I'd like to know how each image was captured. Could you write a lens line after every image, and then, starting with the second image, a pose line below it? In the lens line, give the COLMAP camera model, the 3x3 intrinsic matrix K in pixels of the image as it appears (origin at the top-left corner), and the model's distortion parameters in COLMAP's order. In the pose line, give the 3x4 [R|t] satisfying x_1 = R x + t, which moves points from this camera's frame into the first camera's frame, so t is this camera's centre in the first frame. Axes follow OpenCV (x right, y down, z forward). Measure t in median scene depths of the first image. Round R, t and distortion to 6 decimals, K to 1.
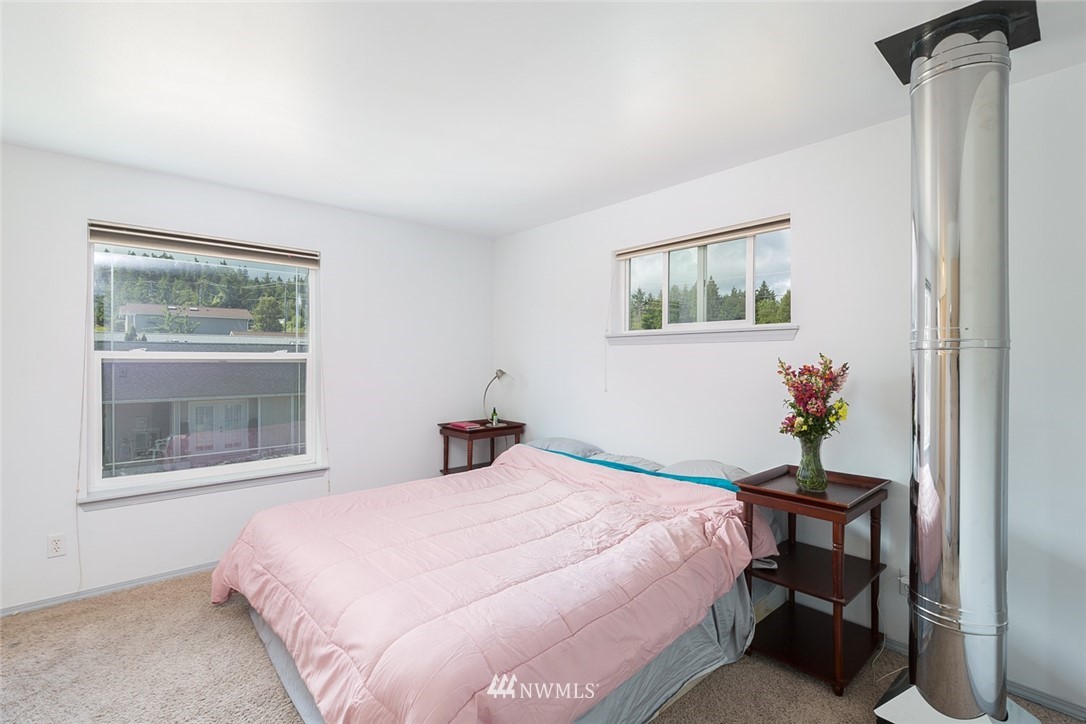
lens RADIAL K [[490.3, 0, 543.0], [0, 490.3, 362.0], [0, 0, 1]] dist [0.001325, -0.000075]
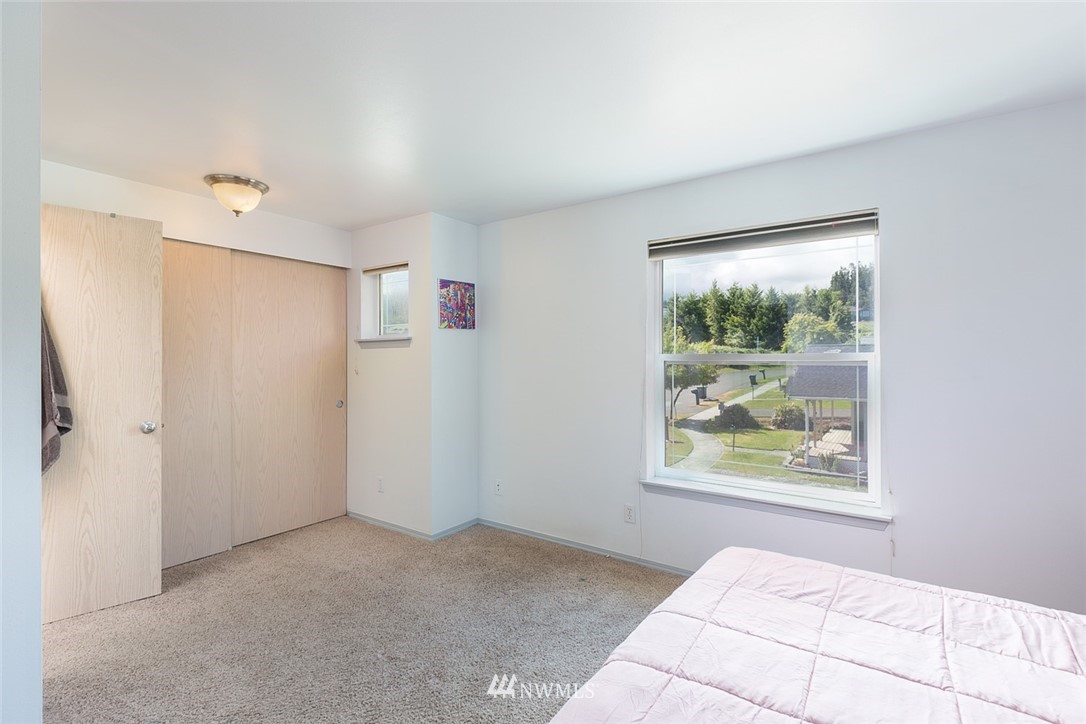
lens RADIAL K [[490.3, 0, 543.0], [0, 490.3, 362.0], [0, 0, 1]] dist [0.001325, -0.000075]
pose [[0.246293, 0.001478, -0.969194, 0.135801], [-0.003221, 0.999995, 0.000706, -0.004620], [0.969190, 0.002948, 0.246297, 0.471545]]
